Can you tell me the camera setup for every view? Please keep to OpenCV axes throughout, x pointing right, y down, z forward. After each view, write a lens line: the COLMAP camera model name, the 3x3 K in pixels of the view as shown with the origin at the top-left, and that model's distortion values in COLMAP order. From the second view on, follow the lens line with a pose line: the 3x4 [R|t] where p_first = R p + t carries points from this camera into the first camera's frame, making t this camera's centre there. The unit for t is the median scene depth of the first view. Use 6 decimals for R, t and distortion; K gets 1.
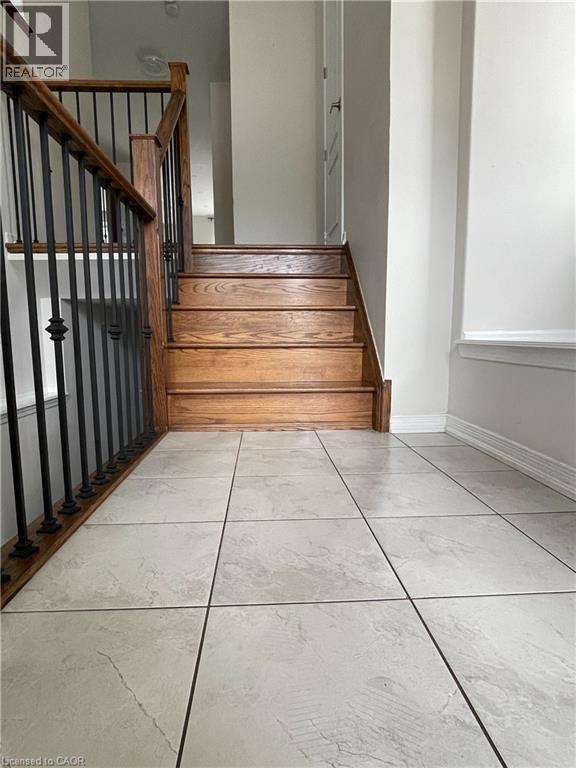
lens RADIAL K [[440.4, 0, 286.4], [0, 440.4, 385.9], [0, 0, 1]] dist [0.002886, -0.010974]
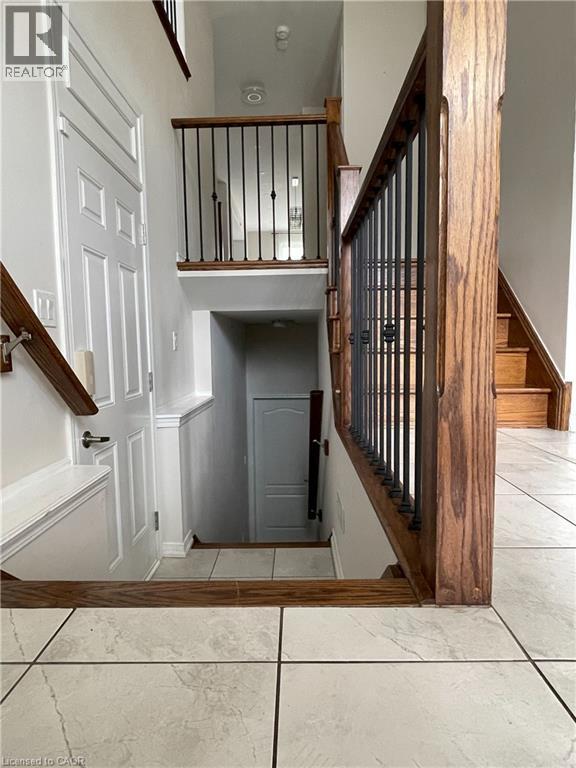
lens RADIAL K [[440.4, 0, 285.2], [0, 440.4, 383.3], [0, 0, 1]] dist [0.002886, -0.010974]
pose [[0.996373, 0.002095, -0.085068, -0.347756], [-0.004759, 0.999504, -0.031124, 0.025647], [0.084961, 0.031416, 0.995889, -0.119209]]
